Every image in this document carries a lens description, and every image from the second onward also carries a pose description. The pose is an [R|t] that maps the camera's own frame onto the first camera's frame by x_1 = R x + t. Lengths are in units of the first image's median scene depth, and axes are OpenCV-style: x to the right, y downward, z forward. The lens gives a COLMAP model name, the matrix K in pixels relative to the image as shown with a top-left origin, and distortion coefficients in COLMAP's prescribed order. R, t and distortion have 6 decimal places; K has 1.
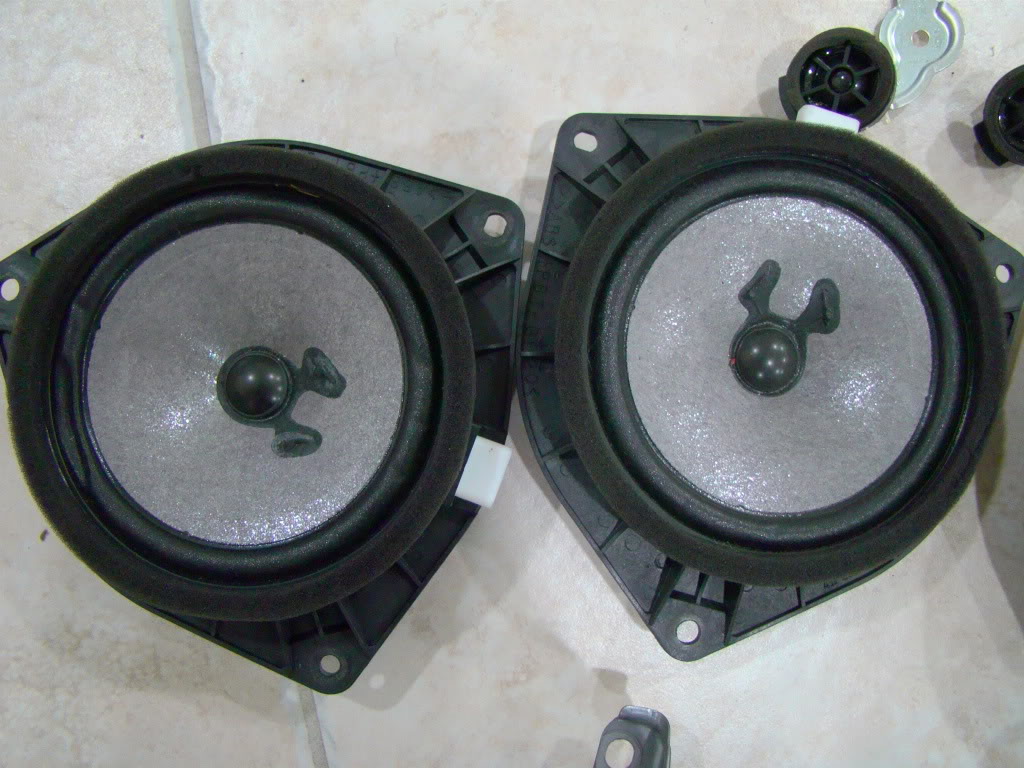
lens RADIAL K [[980.9, 0, 512.0], [0, 980.9, 384.0], [0, 0, 1]] dist [-0.153272, 0.016335]
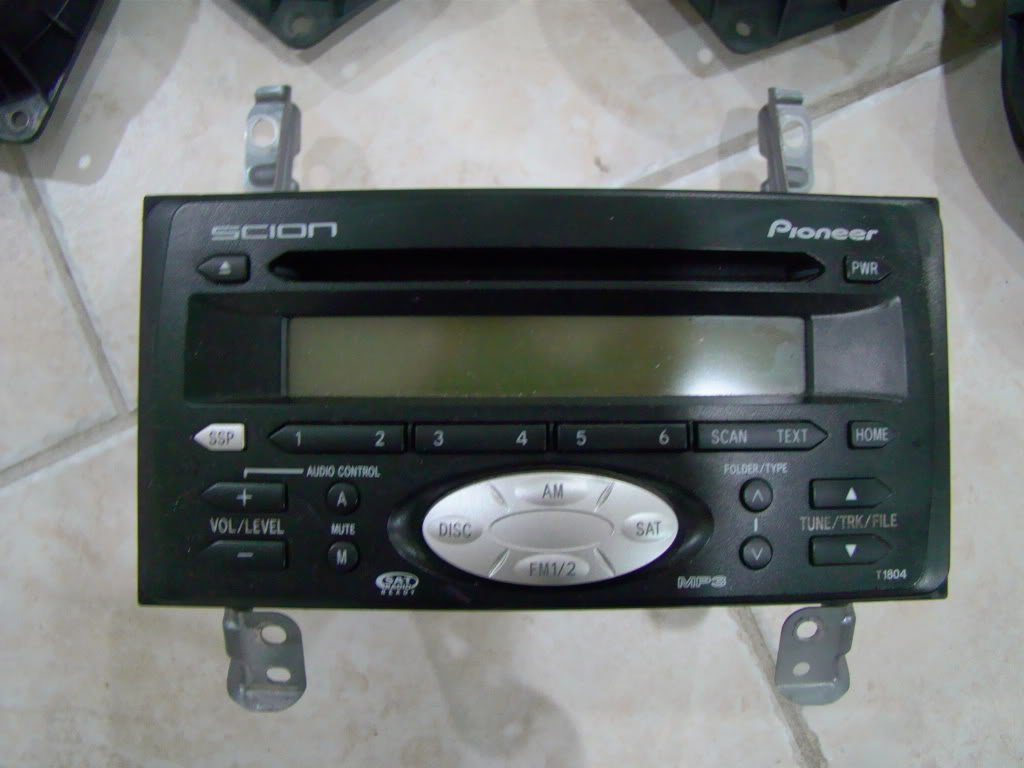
lens RADIAL K [[980.9, 0, 512.0], [0, 980.9, 384.0], [0, 0, 1]] dist [-0.153272, 0.016335]
pose [[0.971919, -0.235254, 0.005431, 0.321792], [0.235217, 0.971920, 0.006710, 0.736020], [-0.006857, -0.005244, 0.999963, -0.181224]]
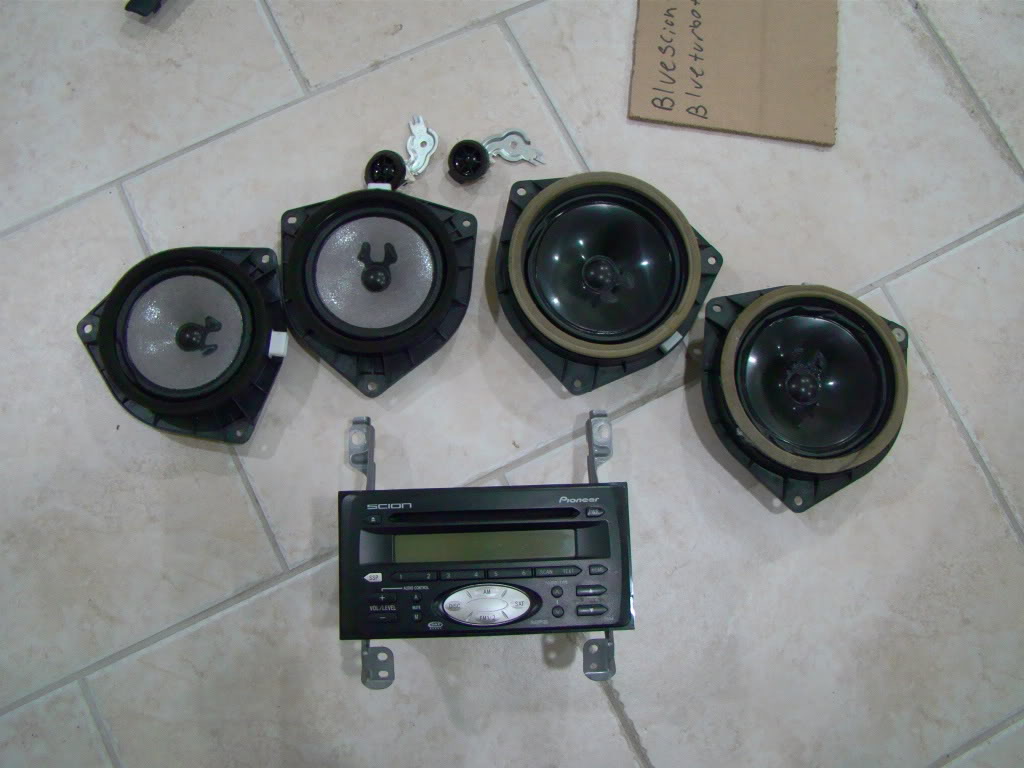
lens RADIAL K [[980.9, 0, 512.0], [0, 980.9, 384.0], [0, 0, 1]] dist [-0.153272, 0.016335]
pose [[0.963581, -0.258284, 0.069294, 0.357299], [0.265548, 0.954752, -0.133916, 0.691314], [-0.031570, 0.147440, 0.988567, -1.564046]]
